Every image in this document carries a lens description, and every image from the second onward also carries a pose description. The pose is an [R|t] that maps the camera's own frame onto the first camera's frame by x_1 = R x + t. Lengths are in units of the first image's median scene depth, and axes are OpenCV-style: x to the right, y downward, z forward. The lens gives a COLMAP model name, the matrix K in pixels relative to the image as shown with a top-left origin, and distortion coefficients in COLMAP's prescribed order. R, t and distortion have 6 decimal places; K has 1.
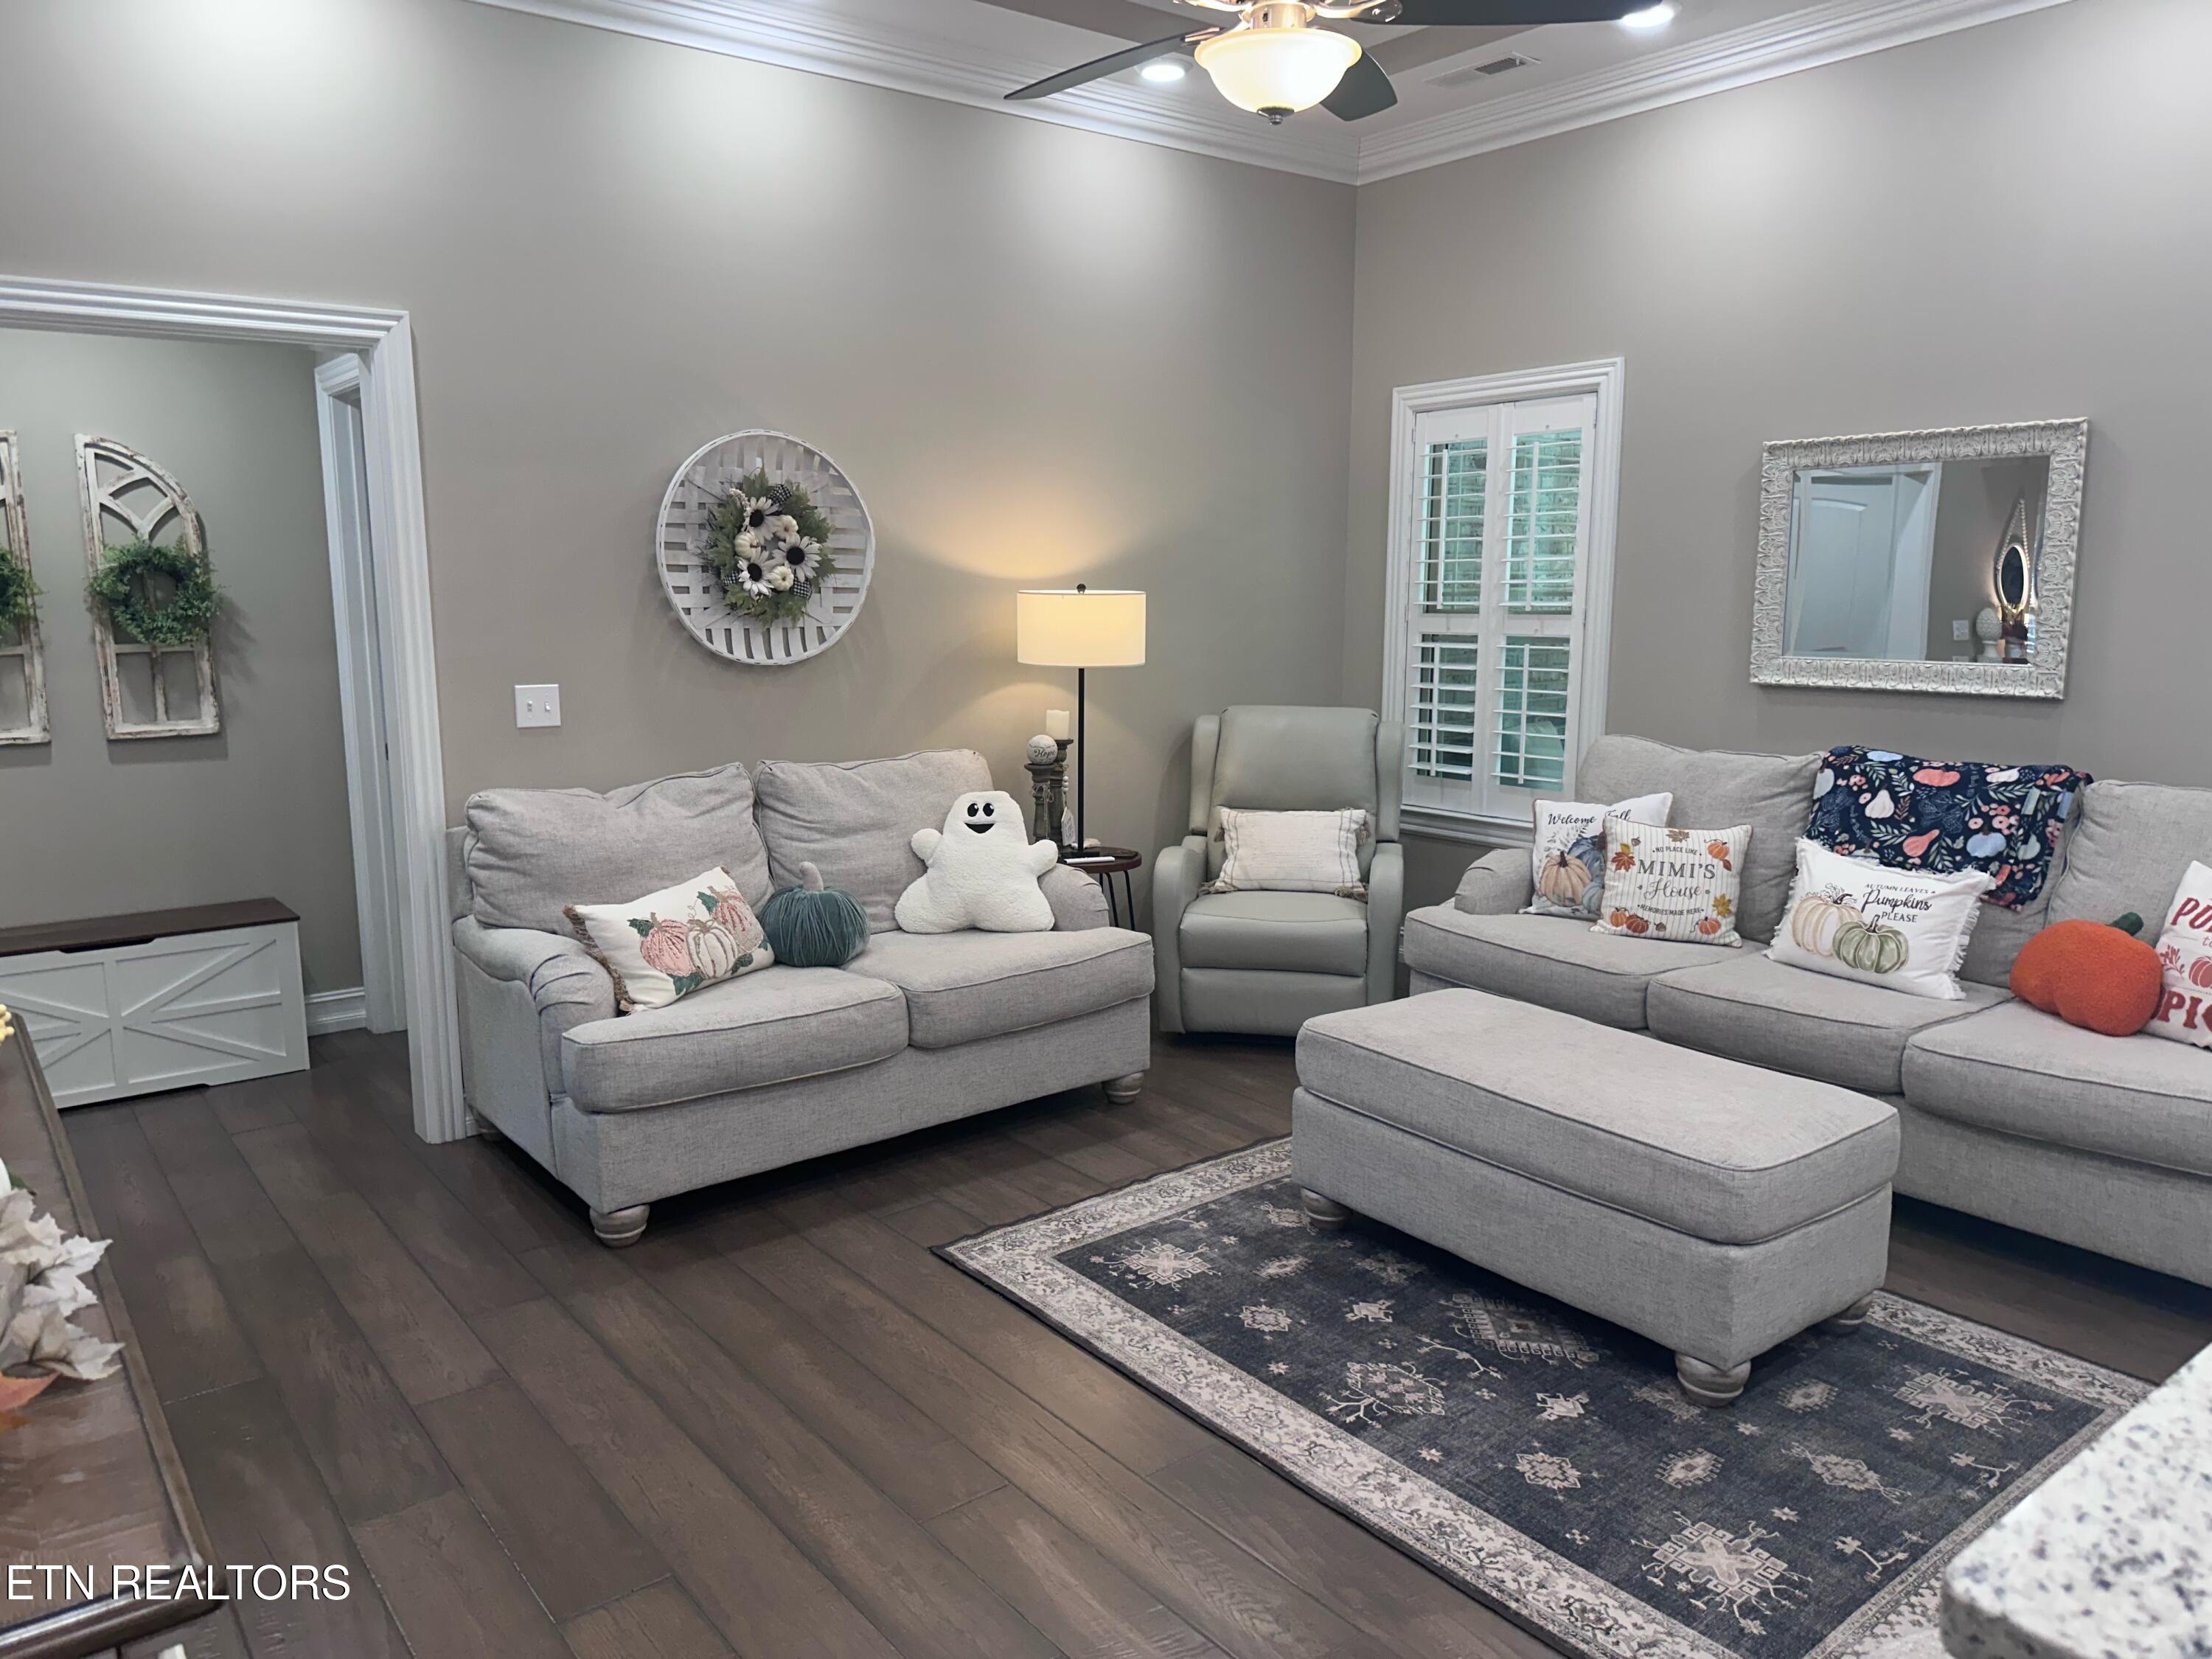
lens RADIAL K [[1553.3, 0, 1092.5], [0, 1553.3, 826.6], [0, 0, 1]] dist [0.062766, -0.069065]
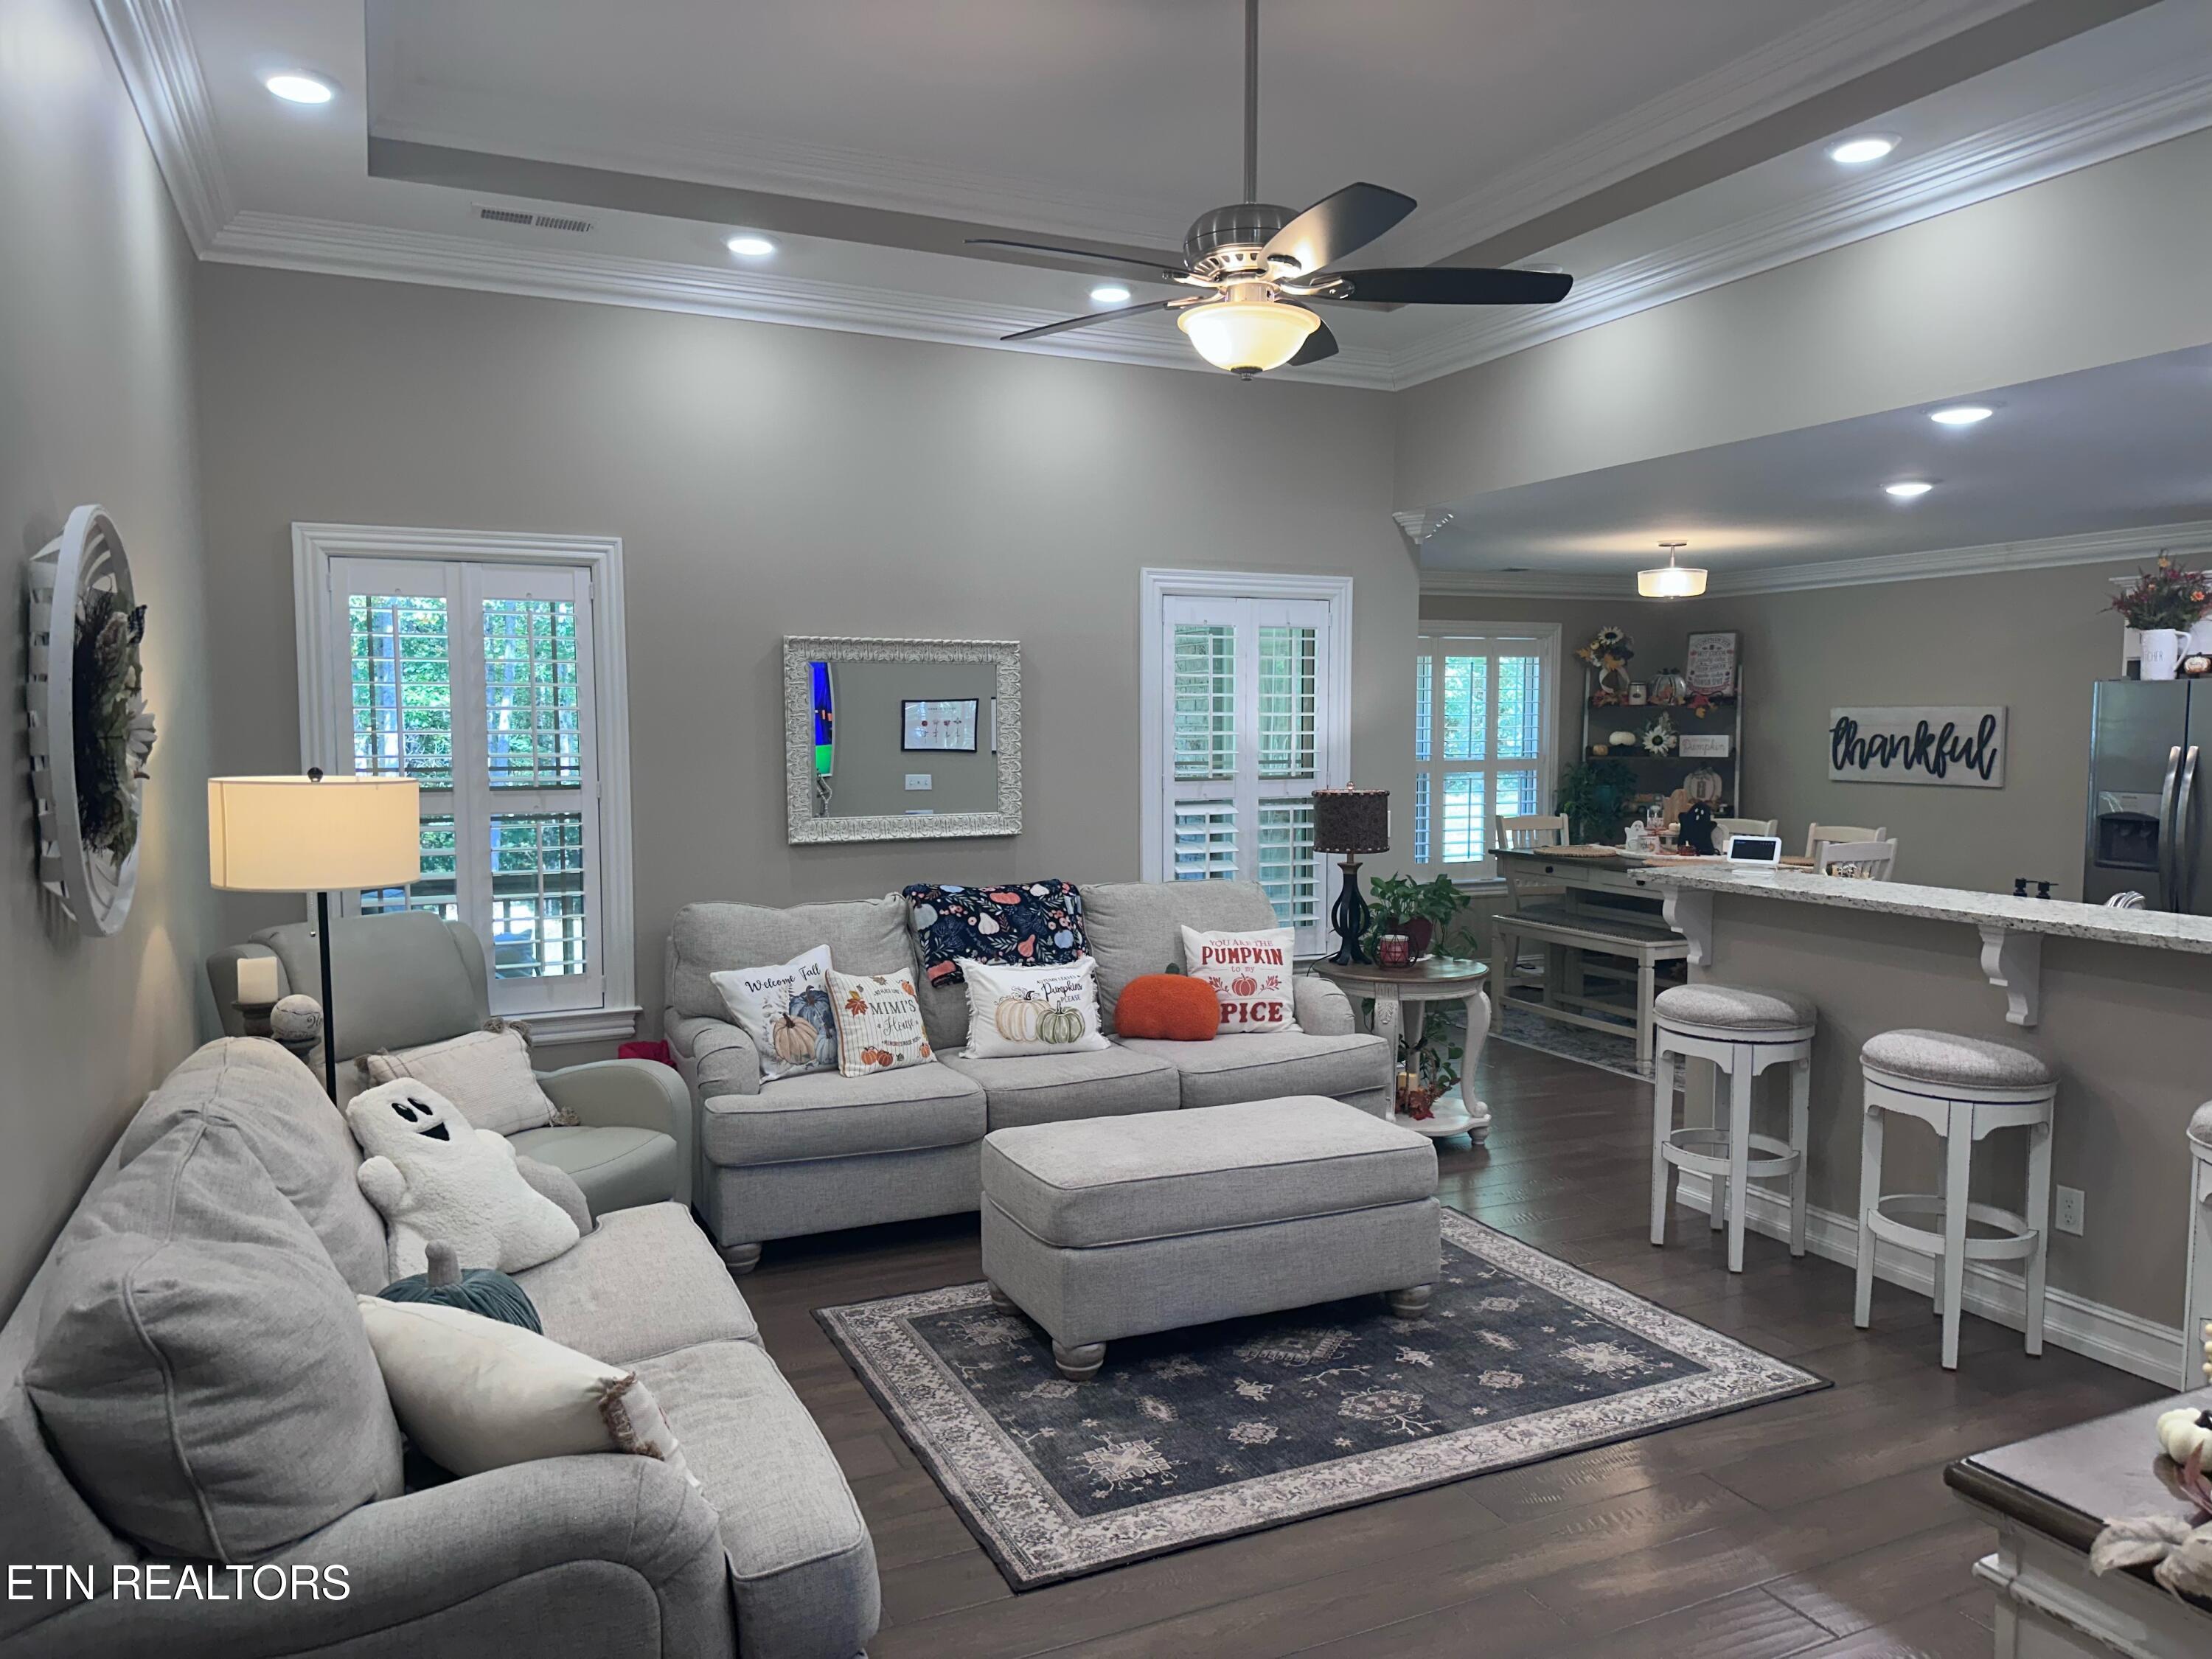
lens RADIAL K [[1553.3, 0, 1111.8], [0, 1553.3, 822.3], [0, 0, 1]] dist [0.062766, -0.069065]
pose [[0.220123, -0.060192, 0.973613, -0.656759], [0.155909, 0.987435, 0.025797, -0.103513], [-0.962932, 0.146117, 0.226741, 0.543293]]
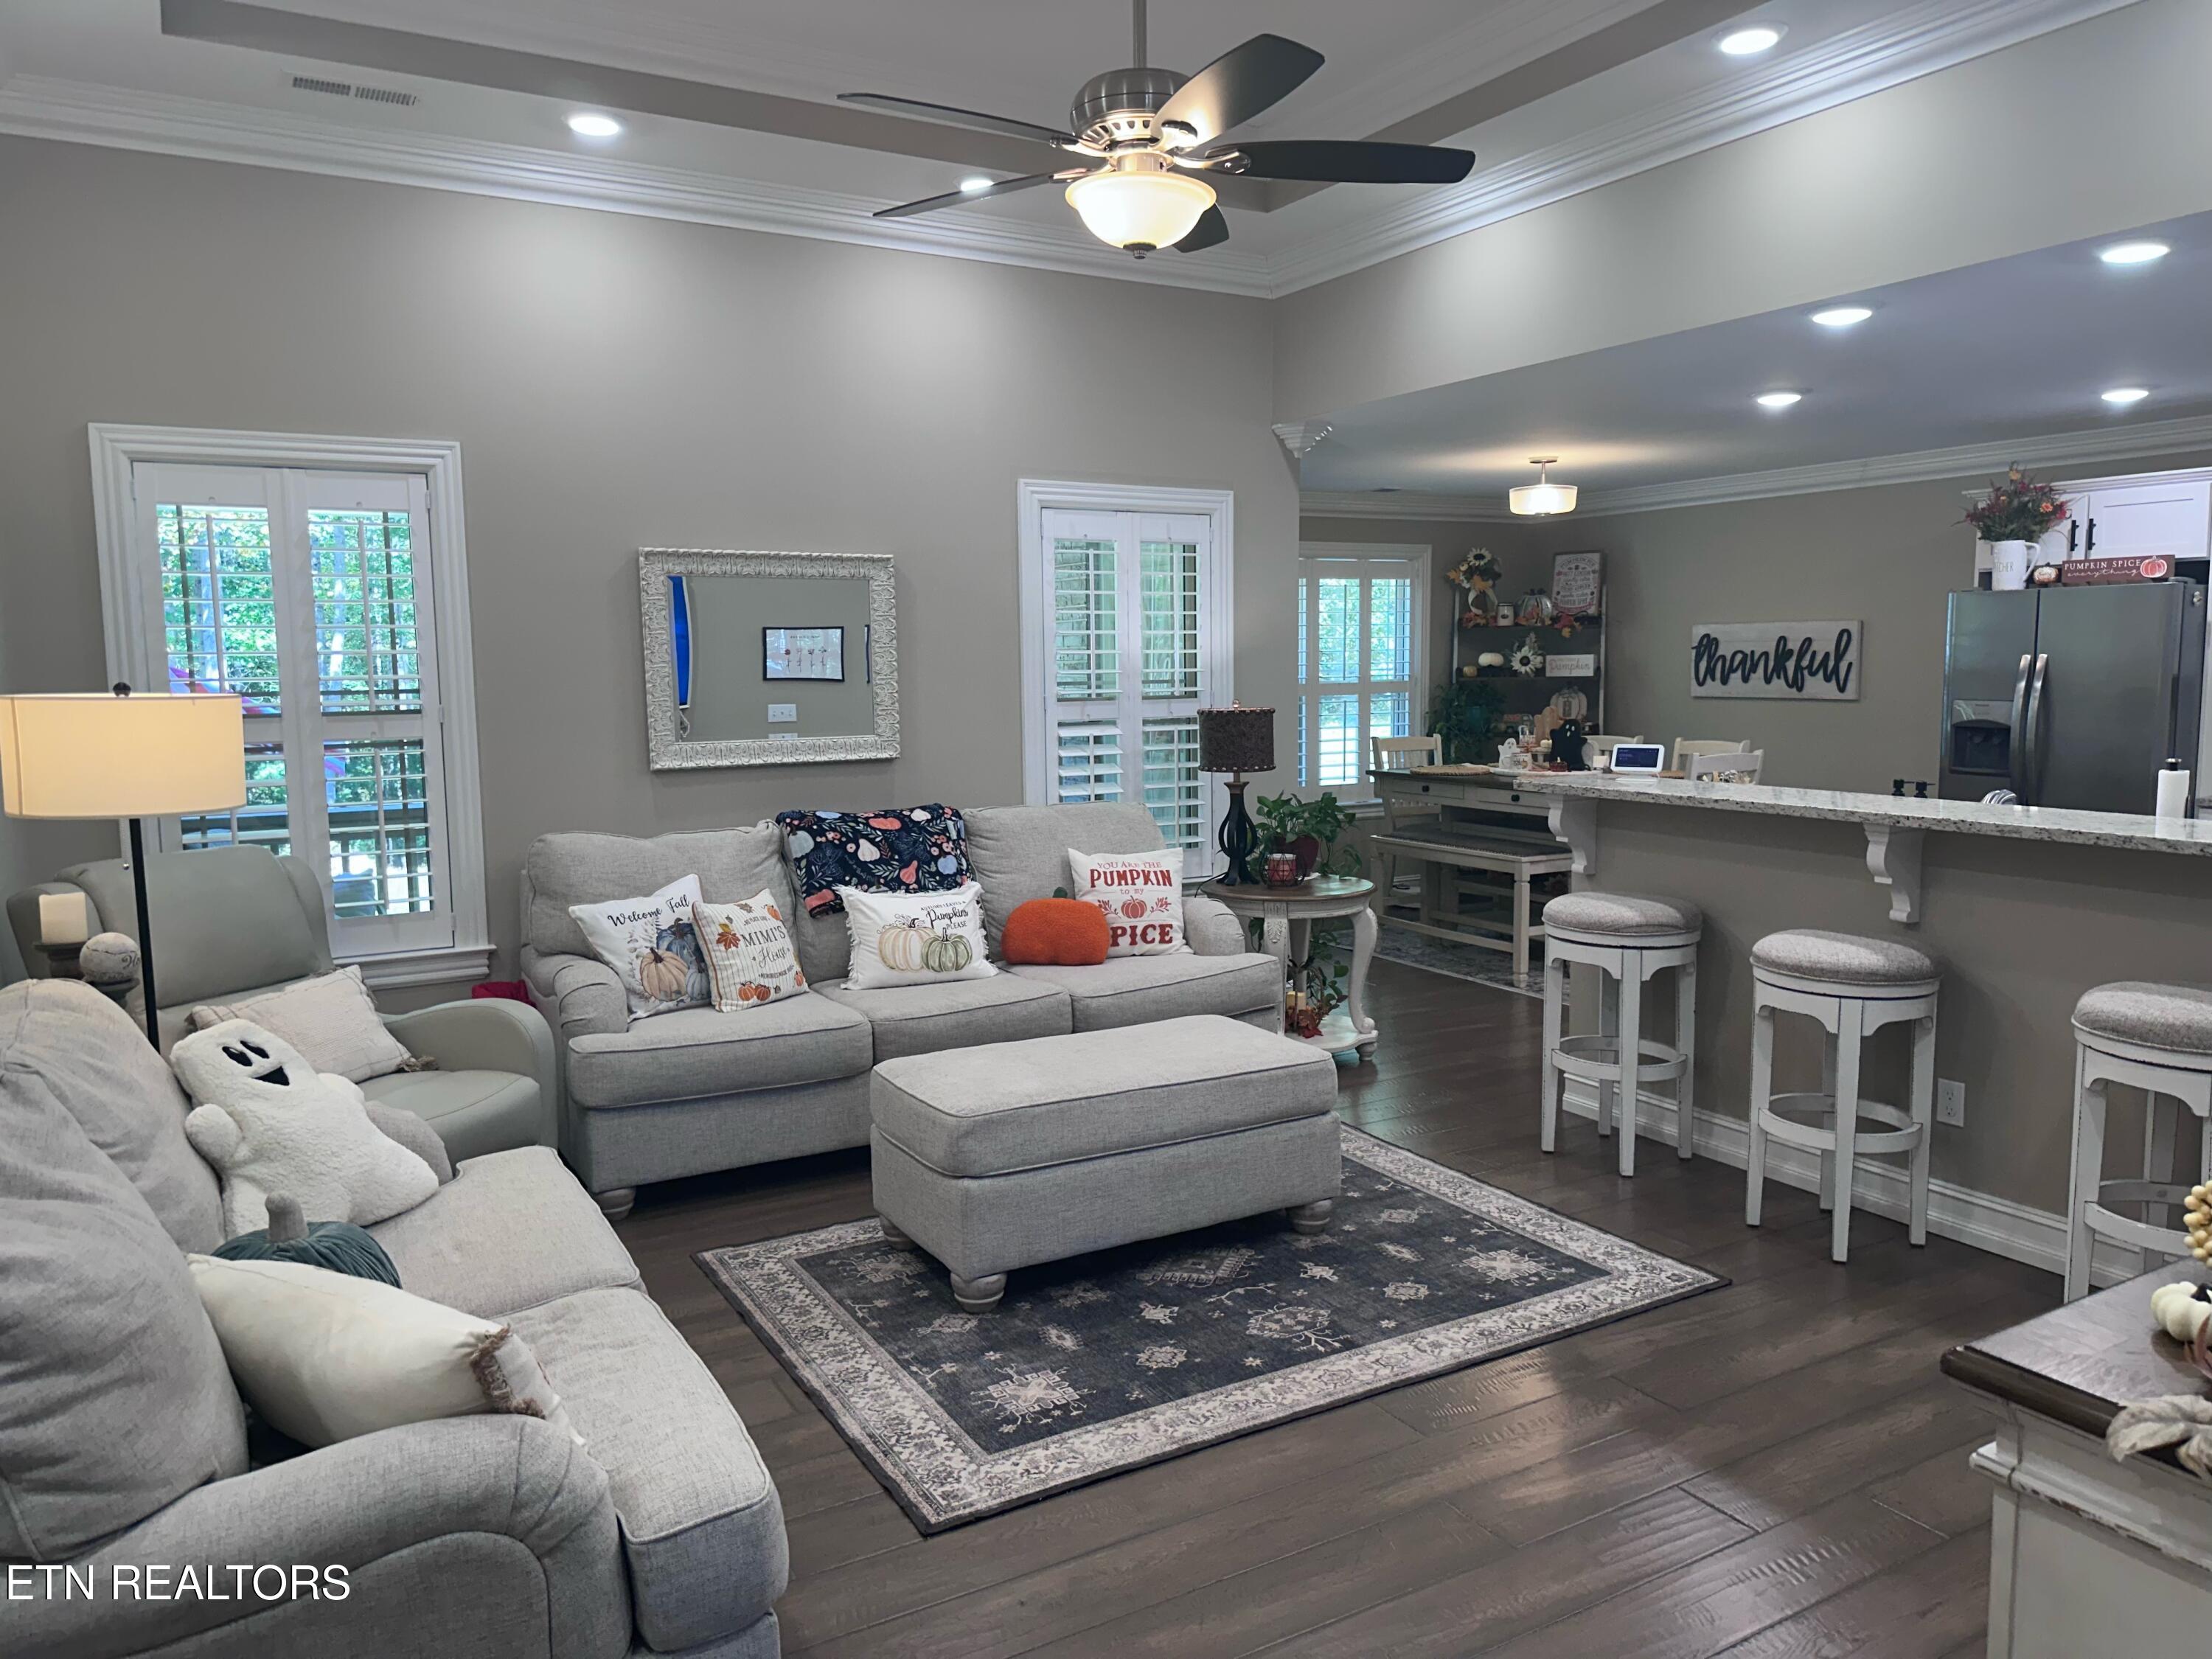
lens RADIAL K [[1553.3, 0, 1104.2], [0, 1553.3, 808.6], [0, 0, 1]] dist [0.062766, -0.069065]
pose [[0.137321, -0.093539, 0.986100, -0.626391], [0.169955, 0.982992, 0.069577, -0.091179], [-0.975837, 0.158039, 0.150883, 0.566898]]
